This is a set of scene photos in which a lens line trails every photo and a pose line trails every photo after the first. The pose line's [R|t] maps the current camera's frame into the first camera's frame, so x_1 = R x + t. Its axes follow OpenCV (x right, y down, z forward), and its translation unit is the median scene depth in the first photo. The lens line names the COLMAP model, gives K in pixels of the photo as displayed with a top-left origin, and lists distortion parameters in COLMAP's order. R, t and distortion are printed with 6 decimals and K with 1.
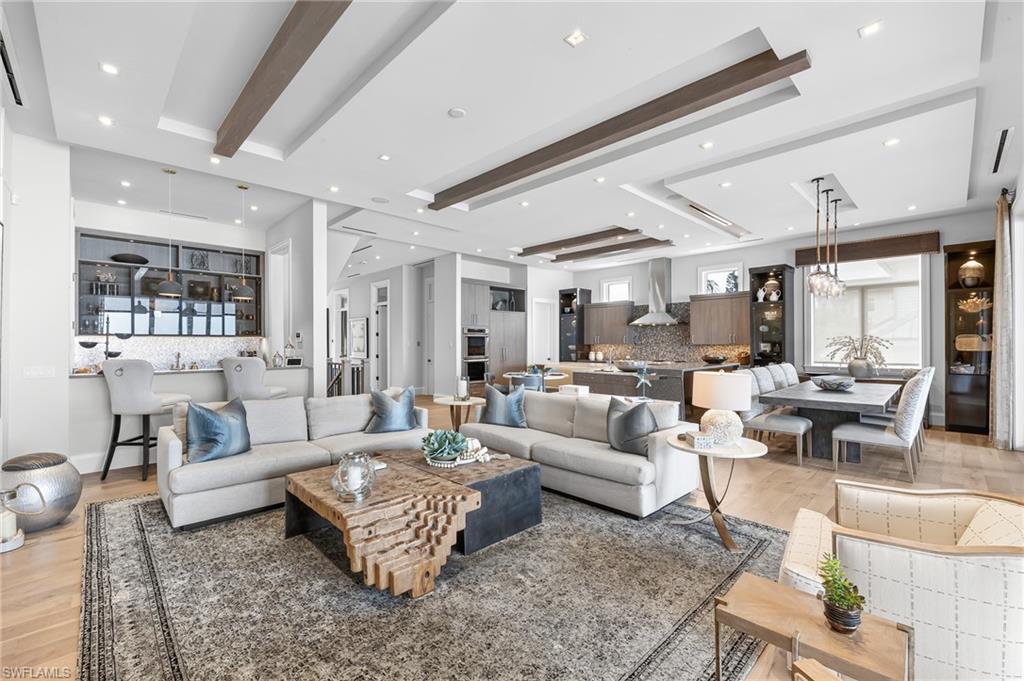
lens RADIAL K [[433.7, 0, 513.2], [0, 433.7, 341.8], [0, 0, 1]] dist [0.009932, -0.001251]
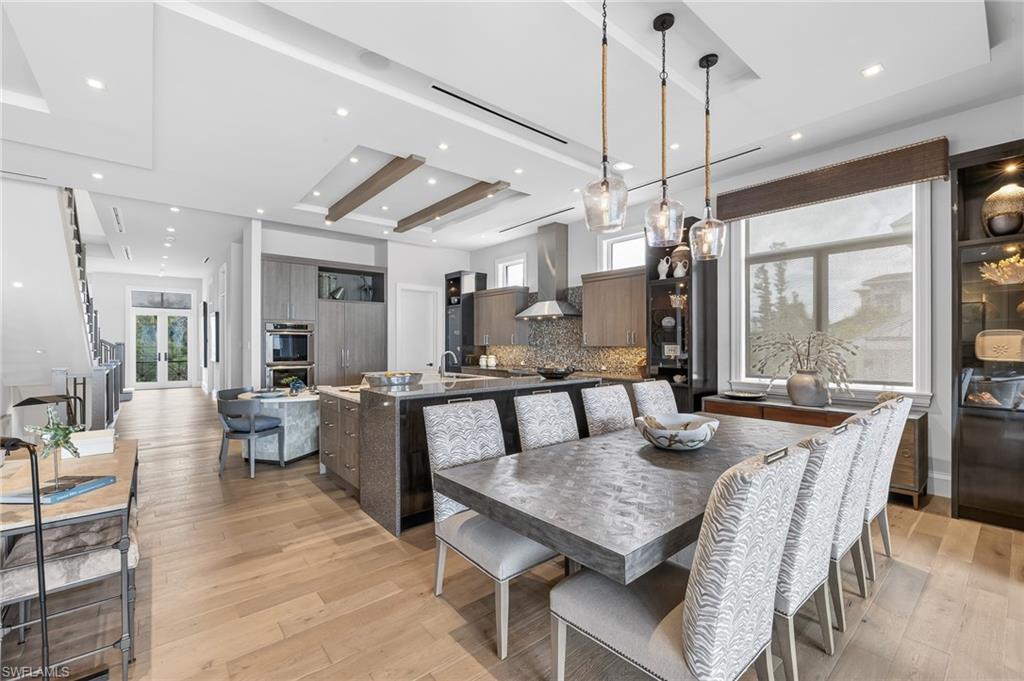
lens RADIAL K [[433.7, 0, 513.5], [0, 433.7, 343.6], [0, 0, 1]] dist [0.009932, -0.001251]
pose [[0.997042, 0.000513, -0.076851, 0.348891], [-0.000163, 0.999990, 0.004563, -0.001273], [0.076852, -0.004537, 0.997032, 0.303922]]
